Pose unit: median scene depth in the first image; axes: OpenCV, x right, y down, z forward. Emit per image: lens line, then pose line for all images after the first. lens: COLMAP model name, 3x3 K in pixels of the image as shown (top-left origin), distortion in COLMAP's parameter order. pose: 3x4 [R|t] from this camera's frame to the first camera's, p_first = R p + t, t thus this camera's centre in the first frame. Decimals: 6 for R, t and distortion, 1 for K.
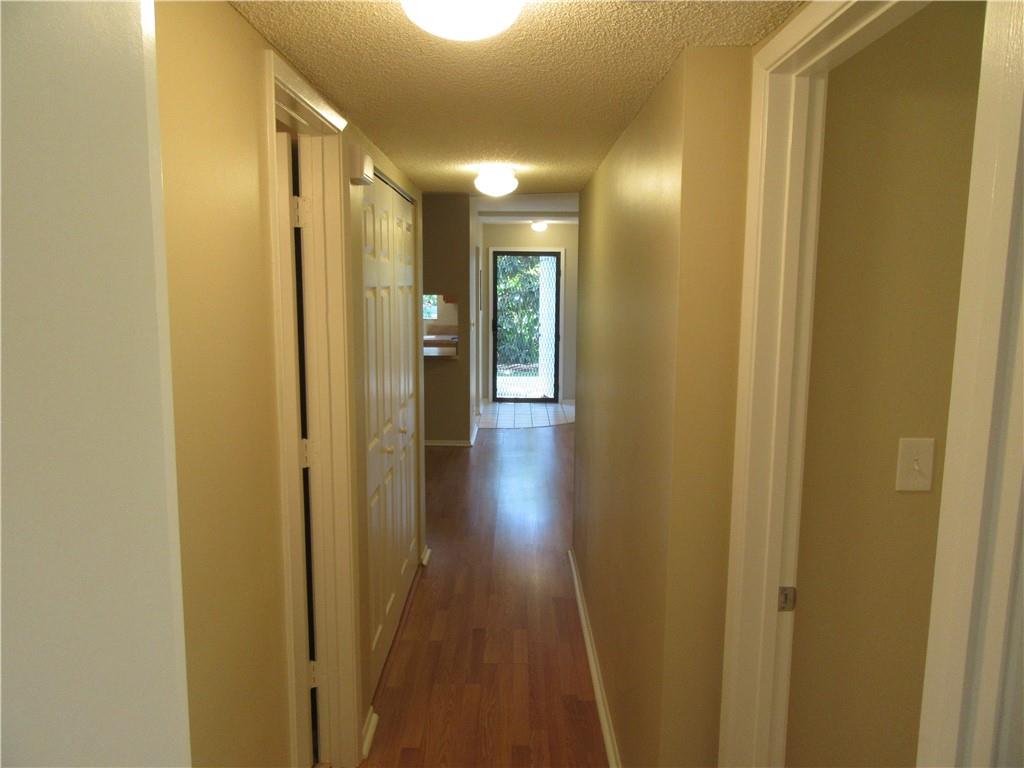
lens RADIAL K [[757.0, 0, 512.5], [0, 757.0, 385.0], [0, 0, 1]] dist [-0.007258, -0.001438]
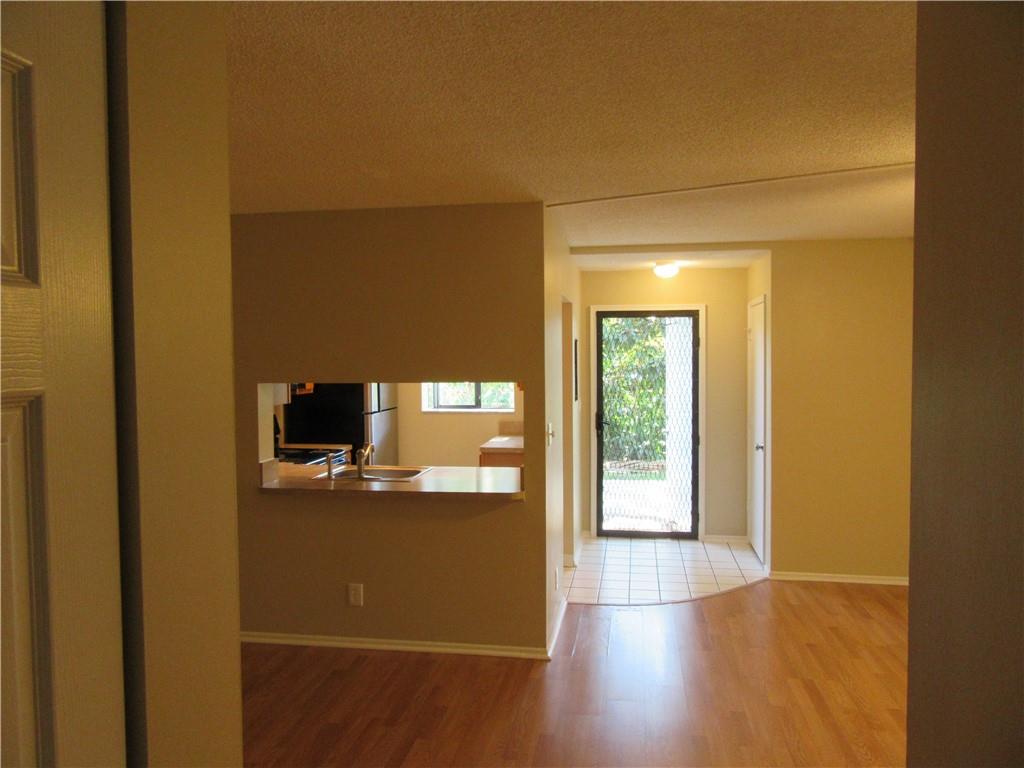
lens RADIAL K [[757.0, 0, 512.9], [0, 757.0, 384.3], [0, 0, 1]] dist [-0.007258, -0.001438]
pose [[0.988035, -0.007802, -0.154031, 0.004352], [-0.005973, 0.996035, -0.088763, -0.051447], [0.154112, 0.088621, 0.984071, 0.328092]]
